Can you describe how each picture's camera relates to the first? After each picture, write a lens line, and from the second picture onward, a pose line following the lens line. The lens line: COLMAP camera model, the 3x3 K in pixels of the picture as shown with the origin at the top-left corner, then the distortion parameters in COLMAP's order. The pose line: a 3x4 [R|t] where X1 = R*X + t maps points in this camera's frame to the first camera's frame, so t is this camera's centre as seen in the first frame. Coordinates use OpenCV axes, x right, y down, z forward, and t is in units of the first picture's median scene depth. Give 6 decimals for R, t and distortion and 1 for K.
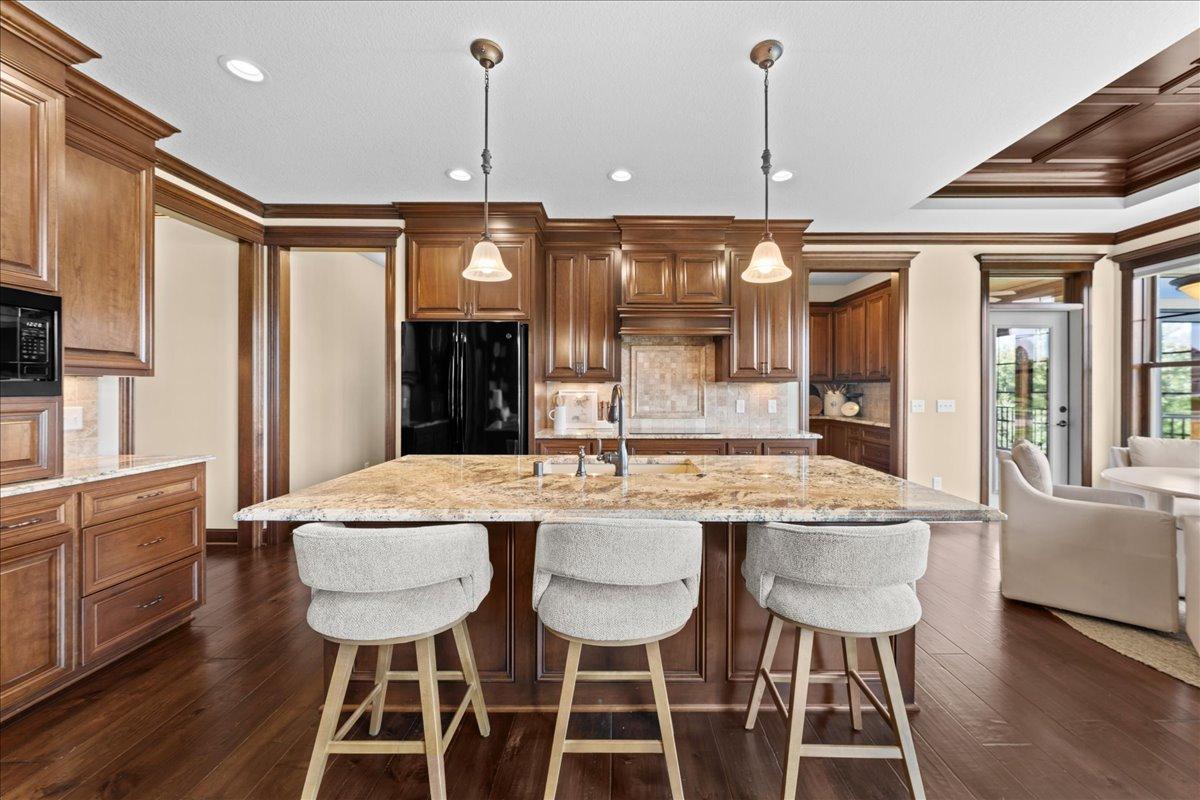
lens RADIAL K [[444.9, 0, 635.6], [0, 444.9, 391.3], [0, 0, 1]] dist [-0.008154, -0.000142]
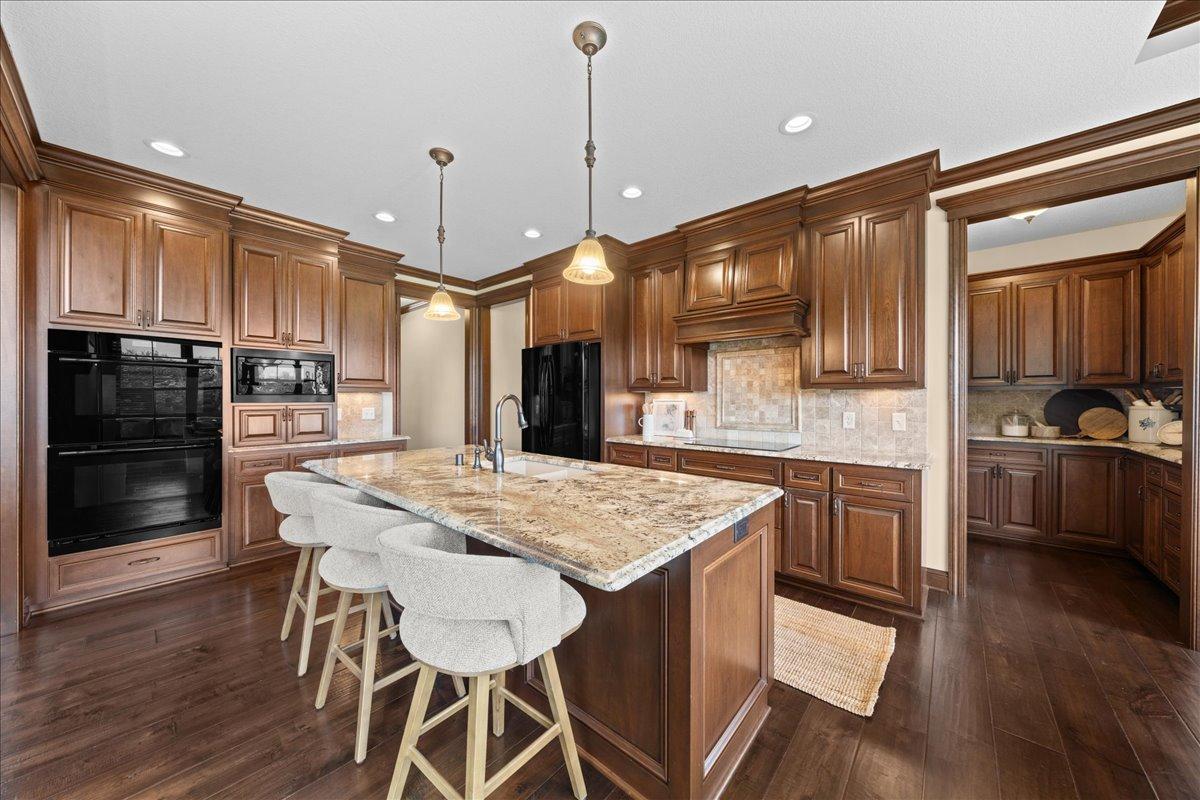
lens RADIAL K [[411.5, 0, 595.0], [0, 411.5, 397.7], [0, 0, 1]] dist [-0.003035, -0.000271]
pose [[0.741990, -0.001887, -0.670408, 0.406427], [-0.001863, 0.999986, -0.004876, -0.001227], [0.670408, 0.004867, 0.741976, 0.168320]]
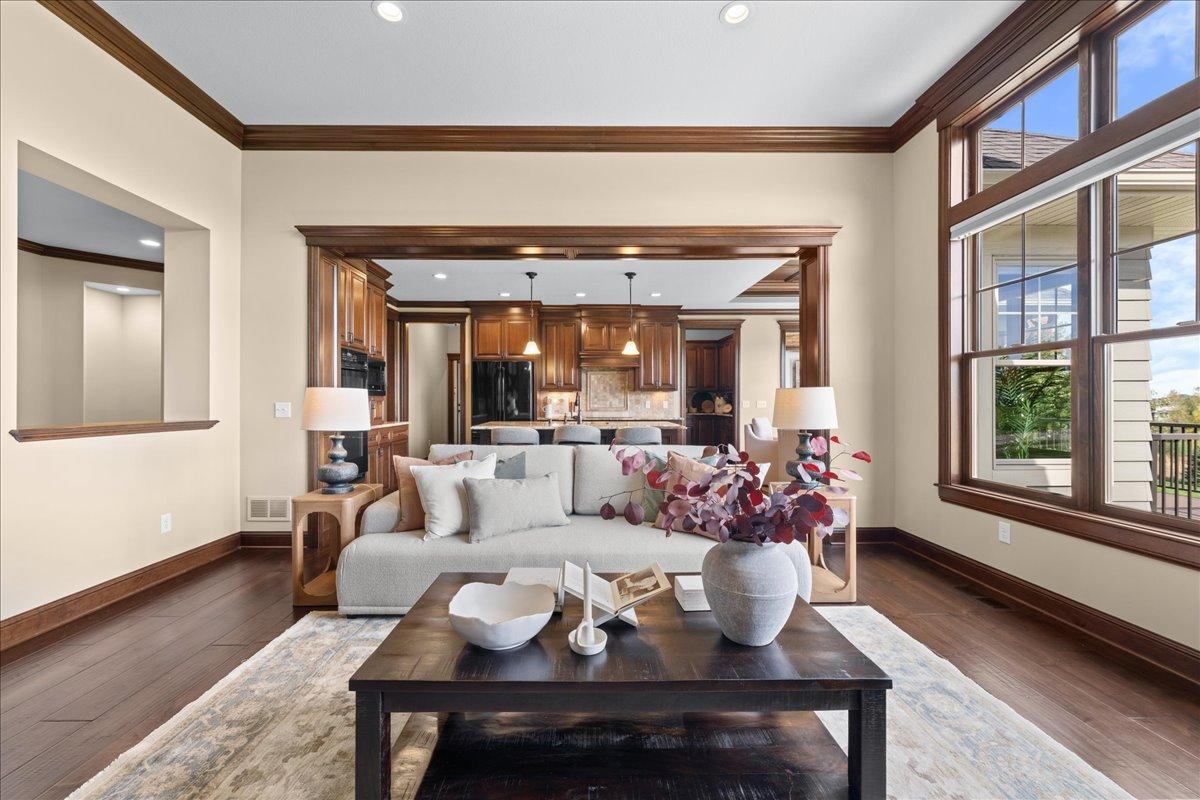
lens RADIAL K [[411.5, 0, 594.5], [0, 411.5, 399.9], [0, 0, 1]] dist [-0.003035, -0.000271]
pose [[0.999762, -0.001529, -0.021746, 0.057798], [0.001426, 0.999988, -0.004741, 0.022427], [0.021753, 0.004708, 0.999752, -0.697990]]
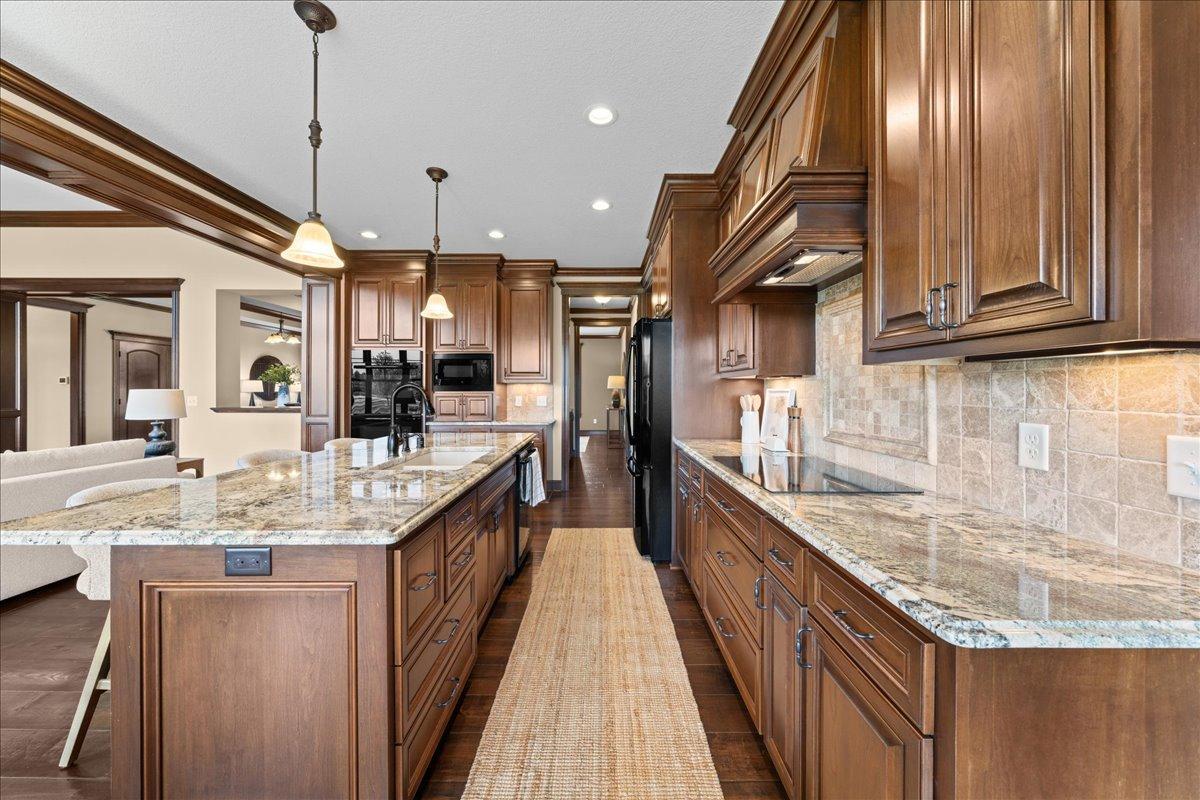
lens RADIAL K [[411.5, 0, 604.4], [0, 411.5, 391.3], [0, 0, 1]] dist [-0.003035, -0.000271]
pose [[-0.009638, 0.004766, -0.999942, 0.518746], [-0.003092, 0.999984, 0.004796, -0.001093], [0.999949, 0.003138, -0.009624, 0.761740]]
